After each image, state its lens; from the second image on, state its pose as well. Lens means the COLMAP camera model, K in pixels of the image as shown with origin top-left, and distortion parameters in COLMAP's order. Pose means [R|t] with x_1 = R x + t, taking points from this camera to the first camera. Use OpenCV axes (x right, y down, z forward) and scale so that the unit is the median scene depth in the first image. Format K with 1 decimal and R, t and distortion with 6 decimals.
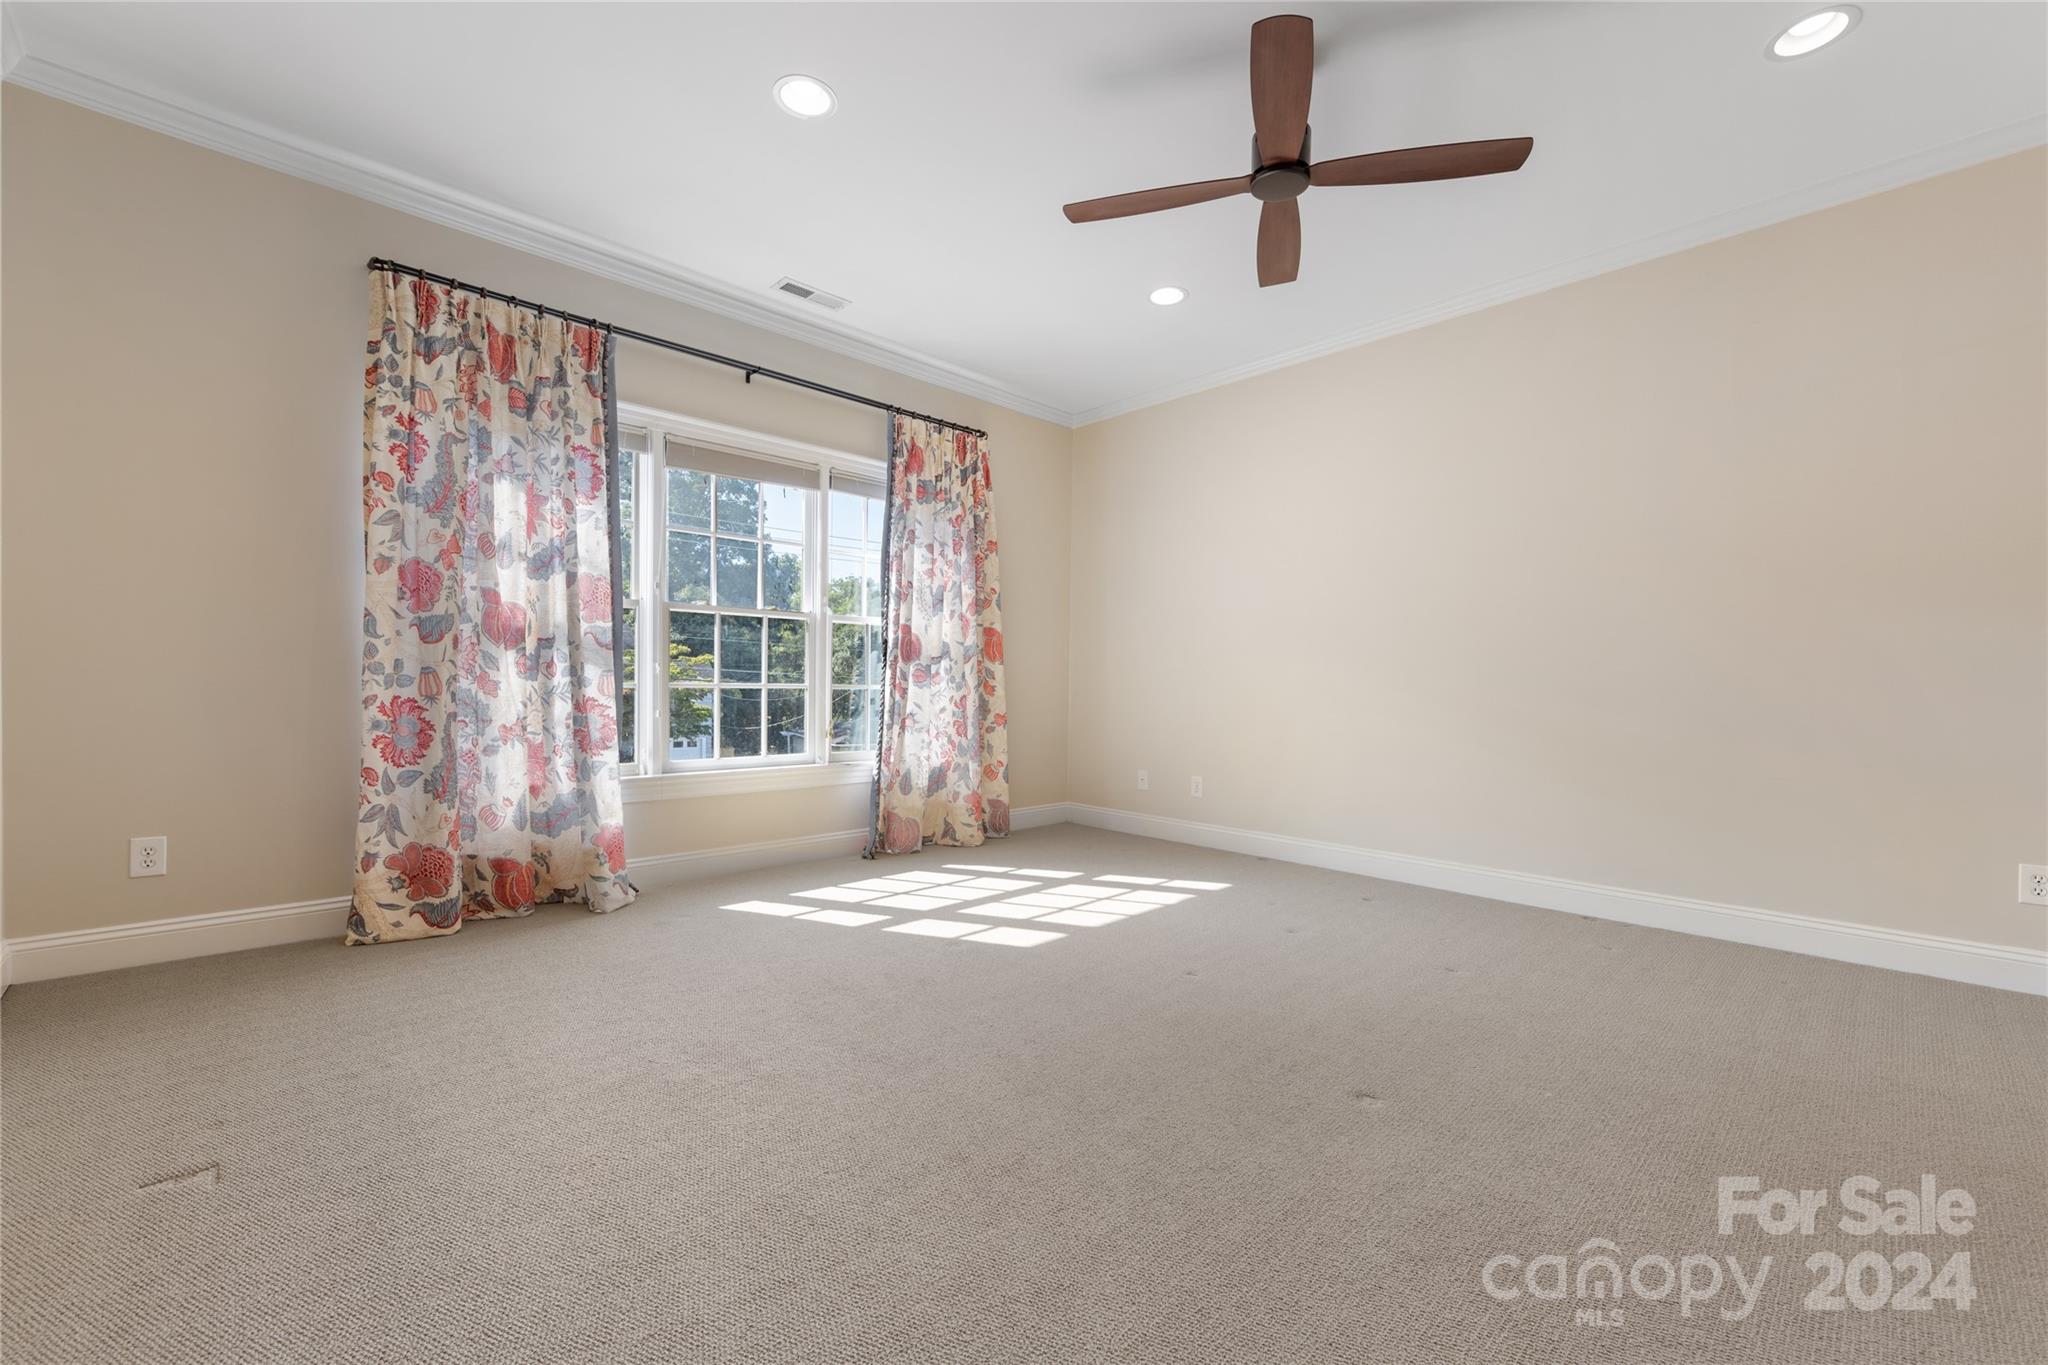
lens RADIAL K [[799.0, 0, 1022.7], [0, 799.0, 688.5], [0, 0, 1]] dist [-0.001935, 0.000425]
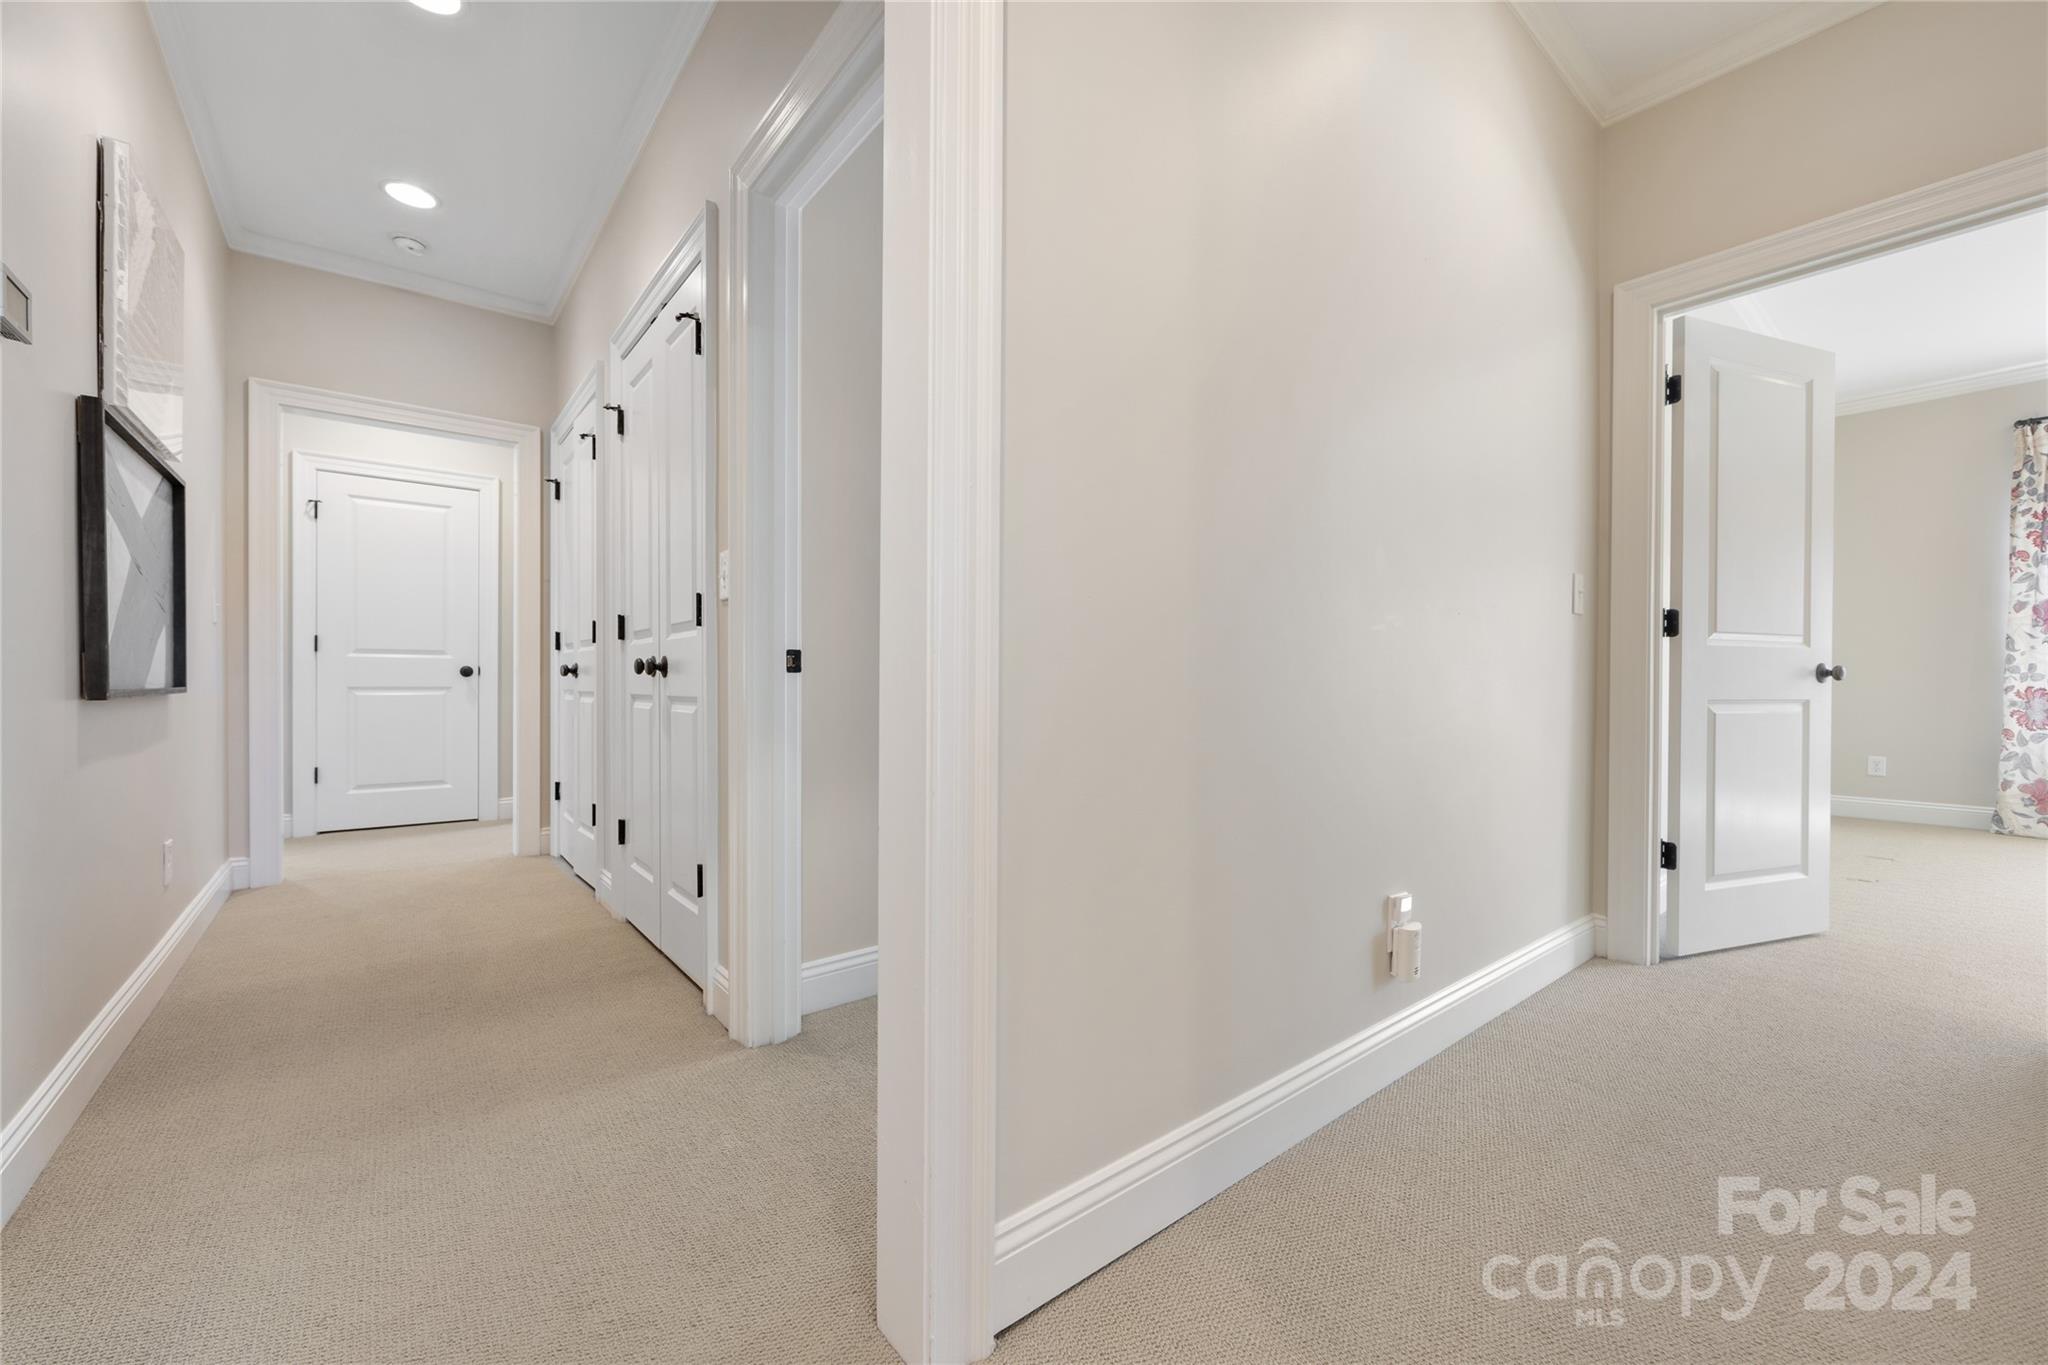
lens RADIAL K [[799.0, 0, 1022.7], [0, 799.0, 688.5], [0, 0, 1]] dist [-0.001935, 0.000425]
pose [[-0.074191, 0.007219, -0.997218, 0.989072], [-0.008169, 0.999936, 0.007847, 0.017491], [0.997211, 0.008729, -0.074128, -0.926041]]
